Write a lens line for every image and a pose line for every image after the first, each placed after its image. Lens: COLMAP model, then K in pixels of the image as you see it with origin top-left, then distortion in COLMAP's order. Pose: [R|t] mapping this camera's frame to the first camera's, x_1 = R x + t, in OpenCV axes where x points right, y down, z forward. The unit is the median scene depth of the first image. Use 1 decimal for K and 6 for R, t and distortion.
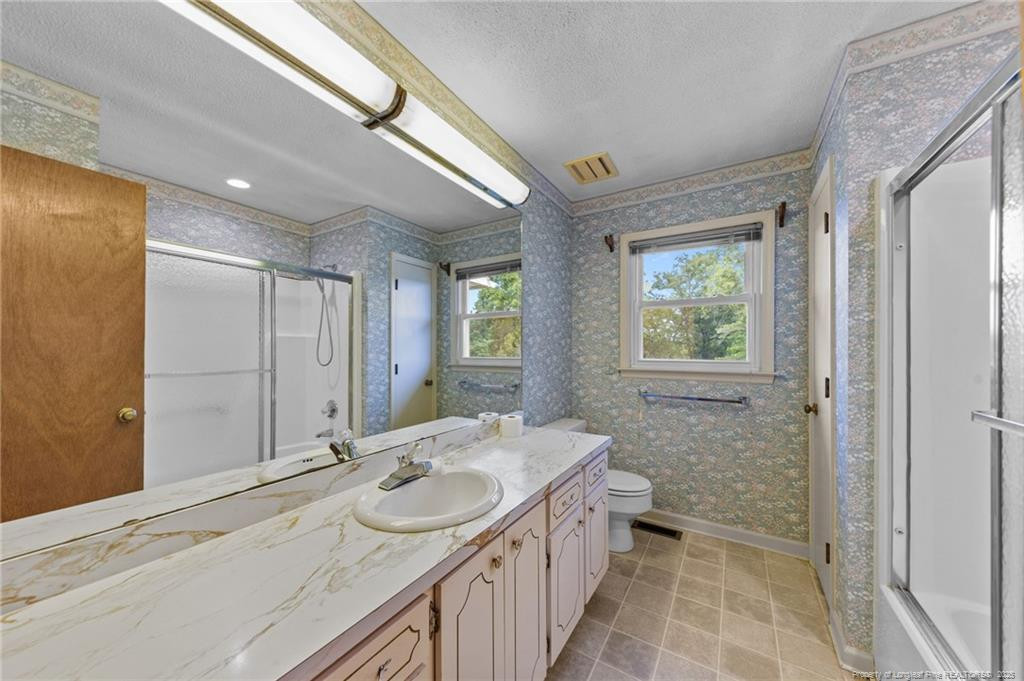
lens RADIAL K [[361.6, 0, 515.0], [0, 361.6, 347.5], [0, 0, 1]] dist [0.007451, -0.000353]
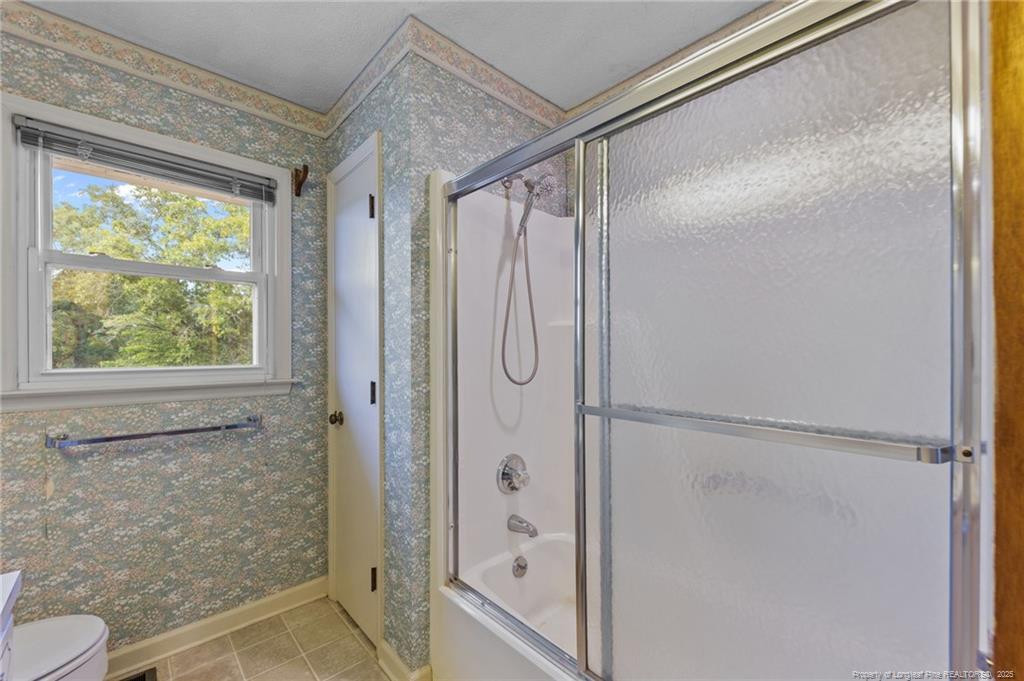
lens RADIAL K [[415.8, 0, 509.4], [0, 415.8, 350.6], [0, 0, 1]] dist [0.005960, -0.001694]
pose [[0.280074, -0.003857, 0.959971, -0.014986], [-0.003723, 0.999980, 0.005104, 0.000943], [-0.959971, -0.005004, 0.280054, 0.294855]]
